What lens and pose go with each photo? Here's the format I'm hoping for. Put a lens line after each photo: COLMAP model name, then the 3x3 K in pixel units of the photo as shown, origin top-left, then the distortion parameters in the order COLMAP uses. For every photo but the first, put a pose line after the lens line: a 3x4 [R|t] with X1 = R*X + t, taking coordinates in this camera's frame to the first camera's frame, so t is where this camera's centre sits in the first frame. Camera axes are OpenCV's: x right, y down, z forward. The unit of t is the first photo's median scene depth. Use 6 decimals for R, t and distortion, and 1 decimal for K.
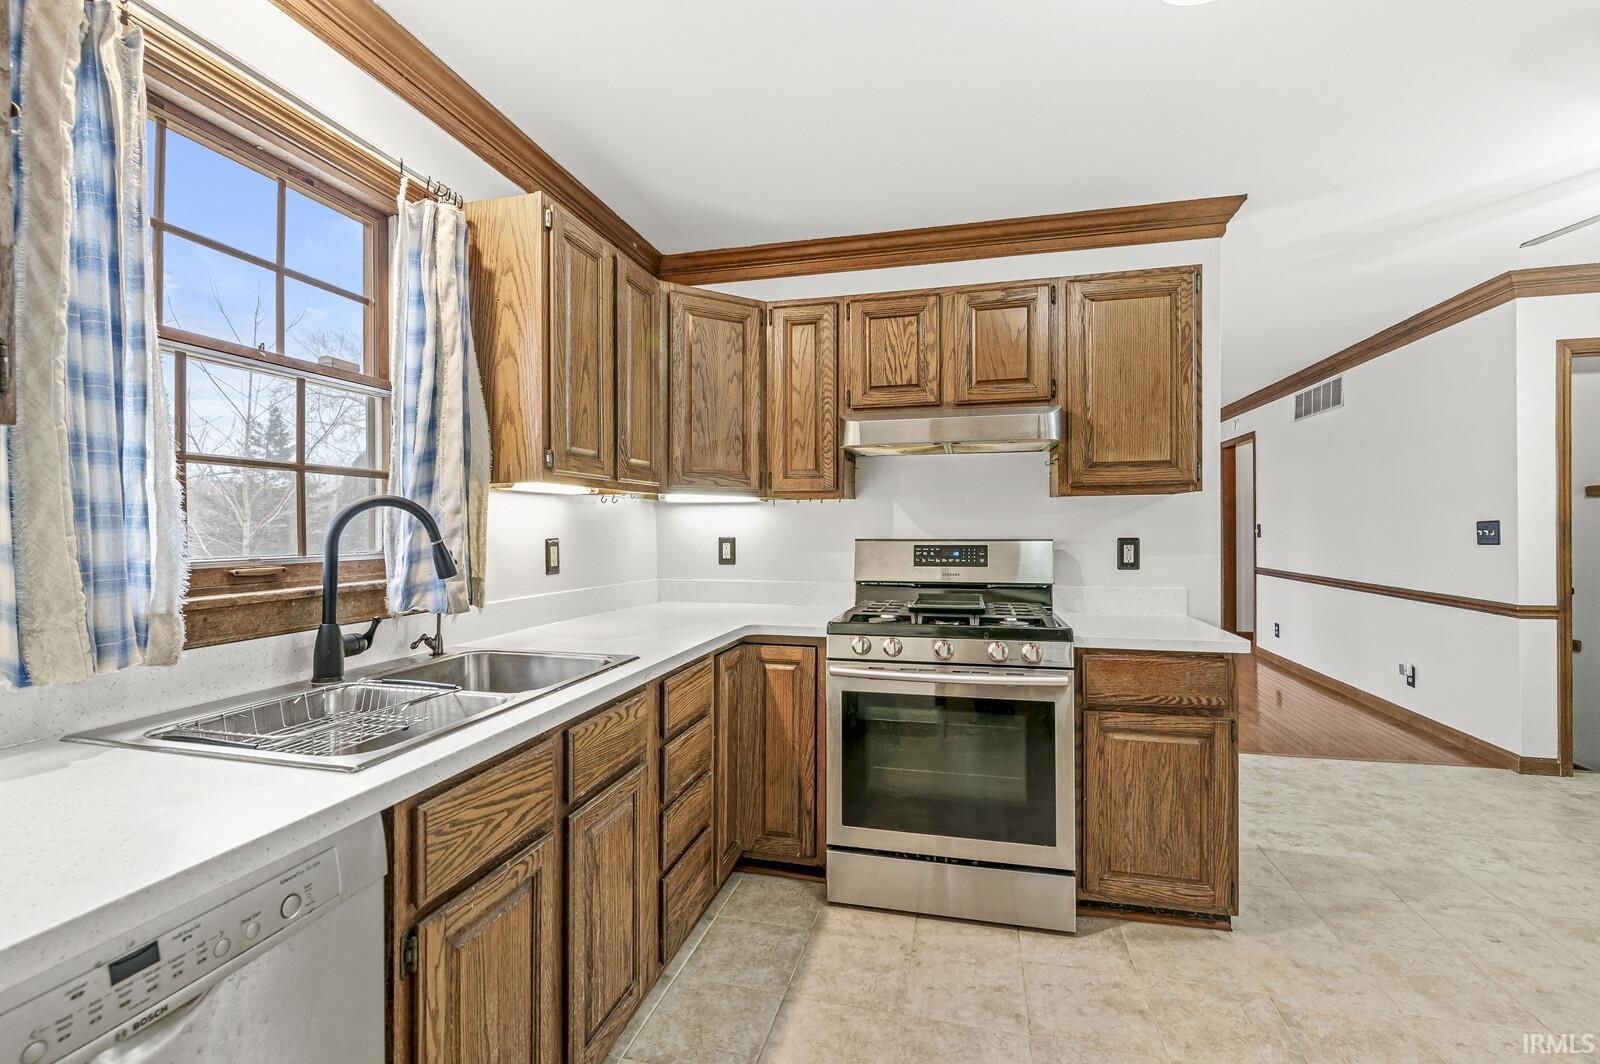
lens RADIAL K [[701.6, 0, 795.5], [0, 701.6, 528.1], [0, 0, 1]] dist [0.001628, -0.000796]
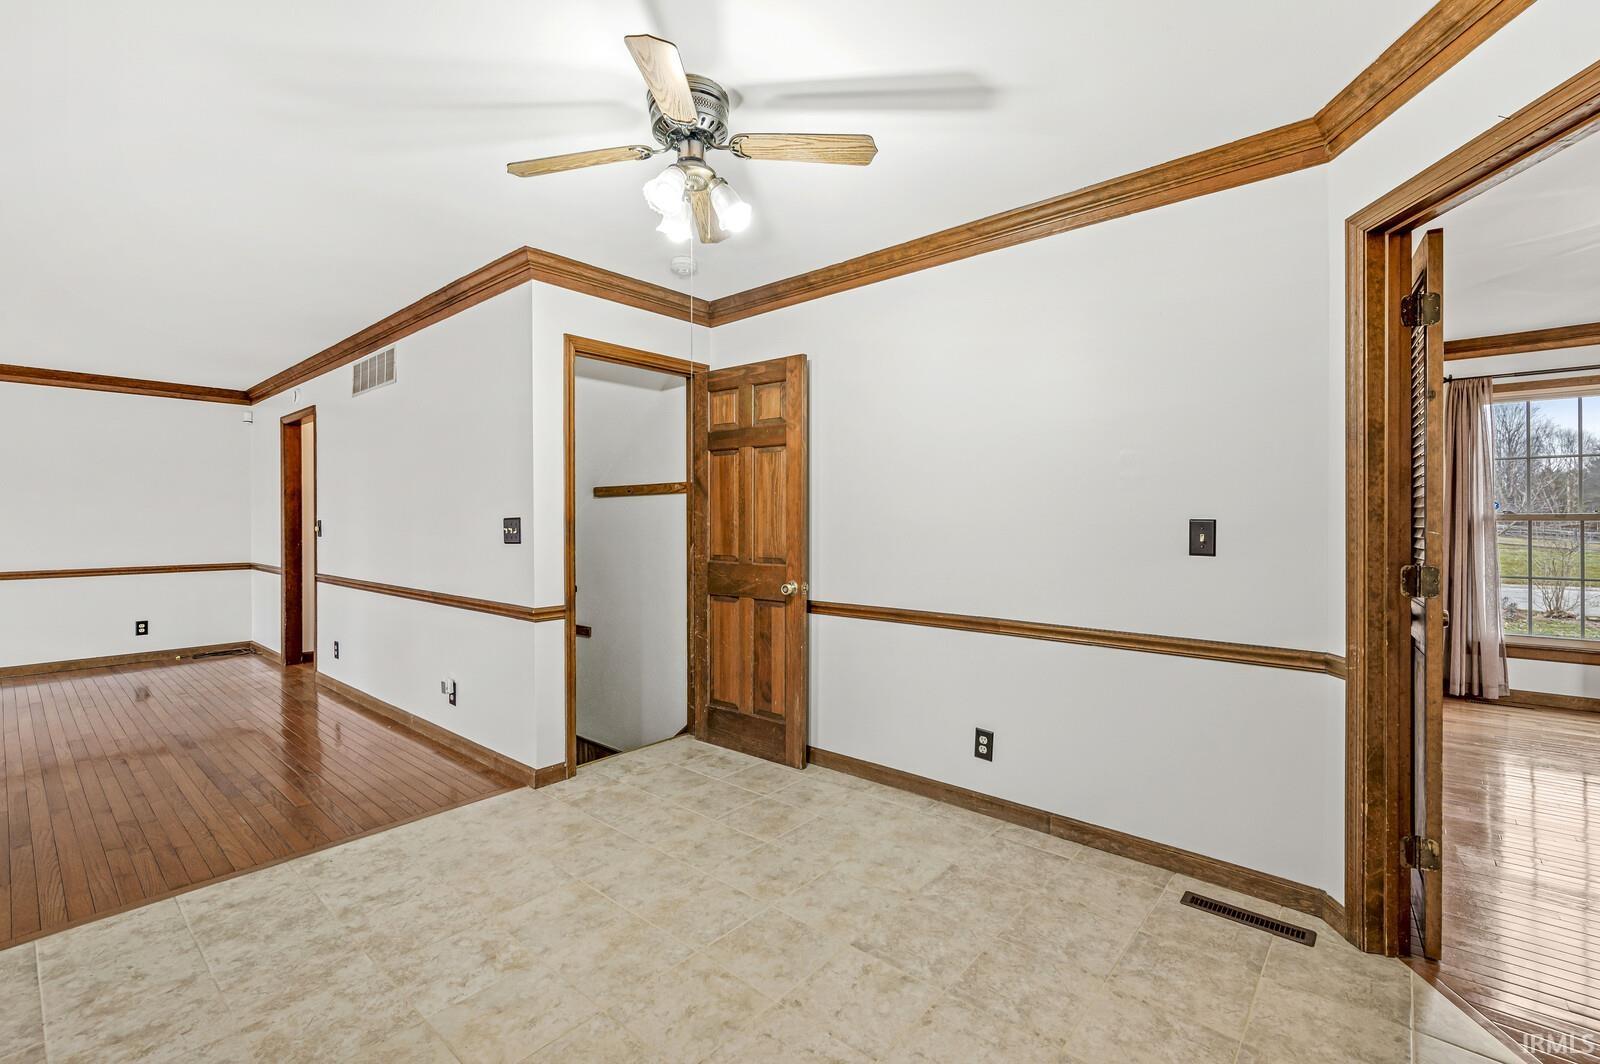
lens RADIAL K [[701.6, 0, 802.7], [0, 701.6, 518.5], [0, 0, 1]] dist [0.001628, -0.000796]
pose [[0.448655, 0.004291, 0.893695, 0.451108], [0.001791, 0.999982, -0.005700, -0.004686], [-0.893703, 0.004158, 0.448640, 0.331995]]
